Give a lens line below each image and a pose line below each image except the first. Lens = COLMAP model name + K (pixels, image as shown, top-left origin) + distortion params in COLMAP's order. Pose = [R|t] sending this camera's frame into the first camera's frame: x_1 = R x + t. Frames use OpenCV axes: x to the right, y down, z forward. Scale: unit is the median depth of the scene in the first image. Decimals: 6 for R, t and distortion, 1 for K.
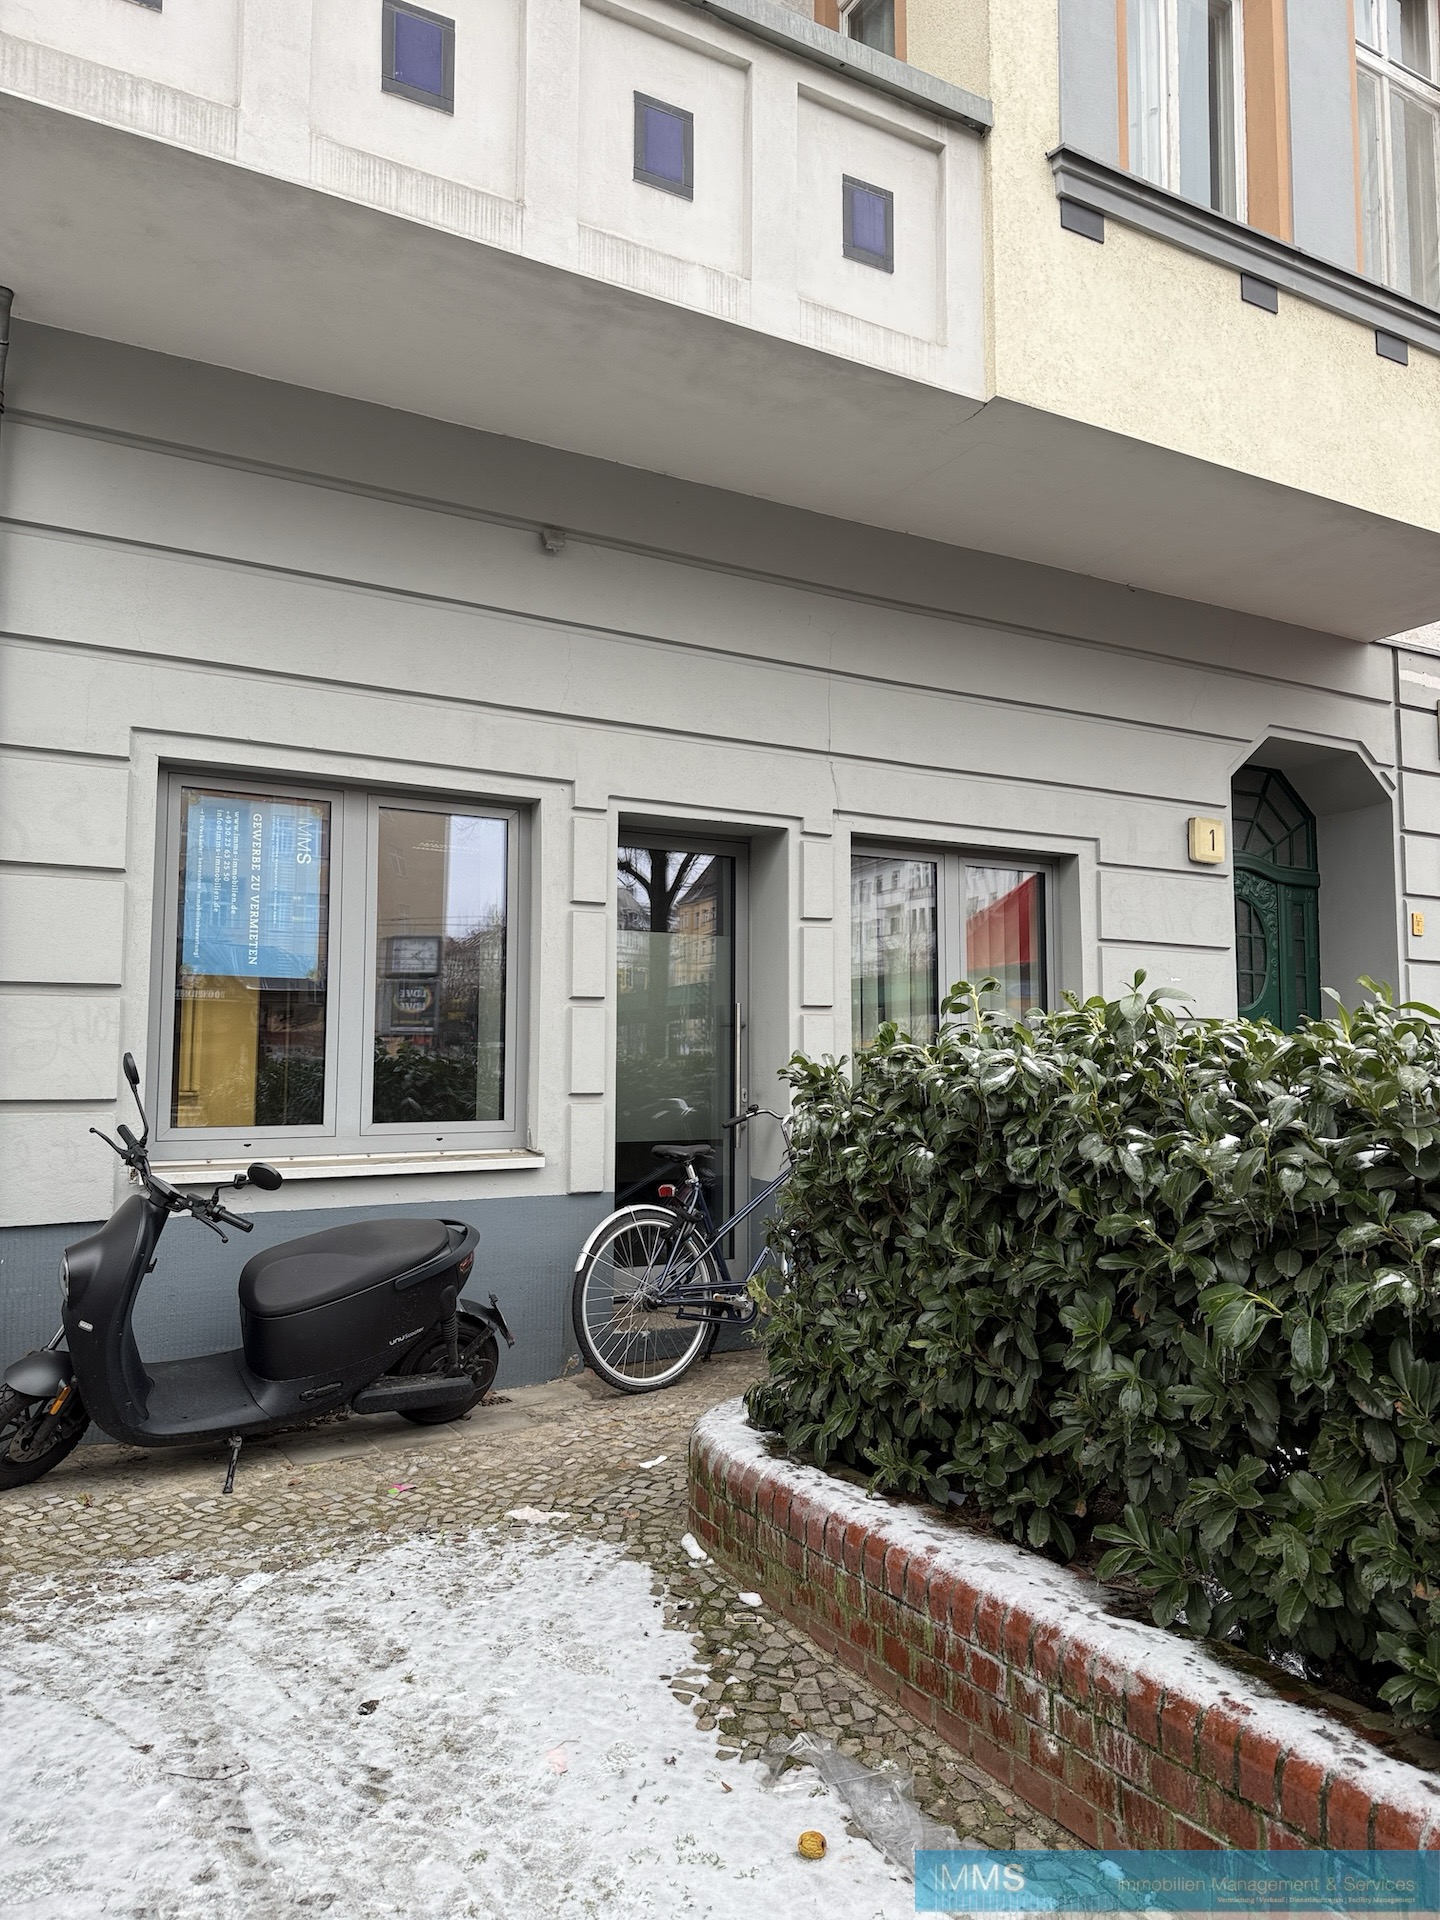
lens RADIAL K [[1343.9, 0, 719.7], [0, 1343.9, 957.0], [0, 0, 1]] dist [-0.010825, -0.000516]
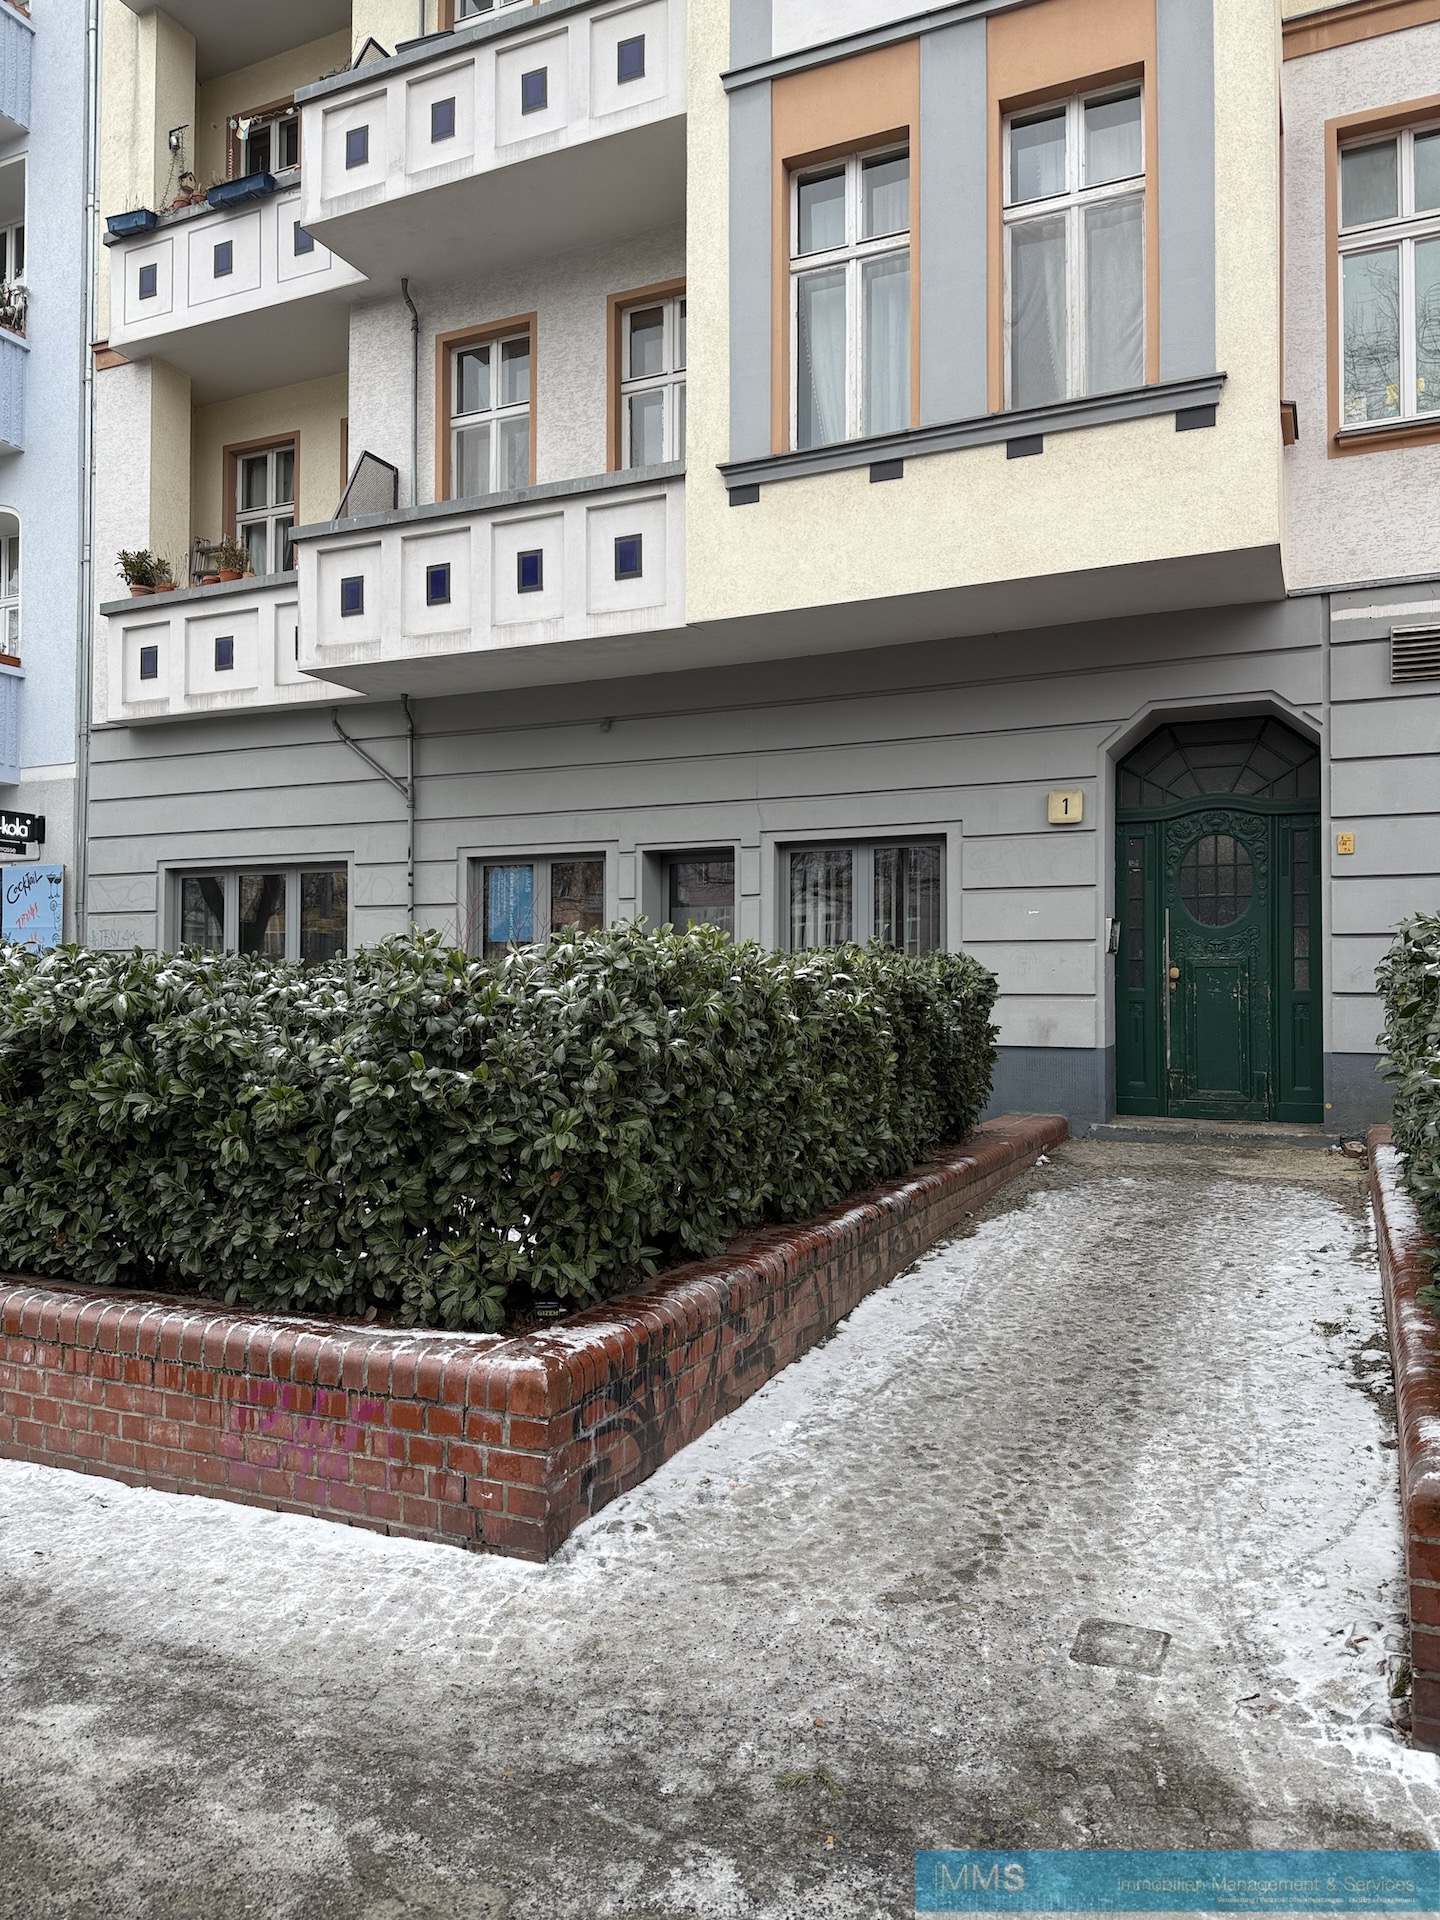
lens RADIAL K [[1343.9, 0, 721.5], [0, 1343.9, 964.1], [0, 0, 1]] dist [-0.010825, -0.000516]
pose [[0.599180, -0.014812, -0.800477, 1.579420], [0.072528, 0.996722, 0.035845, -0.004176], [0.797322, -0.079535, 0.598291, -0.117499]]
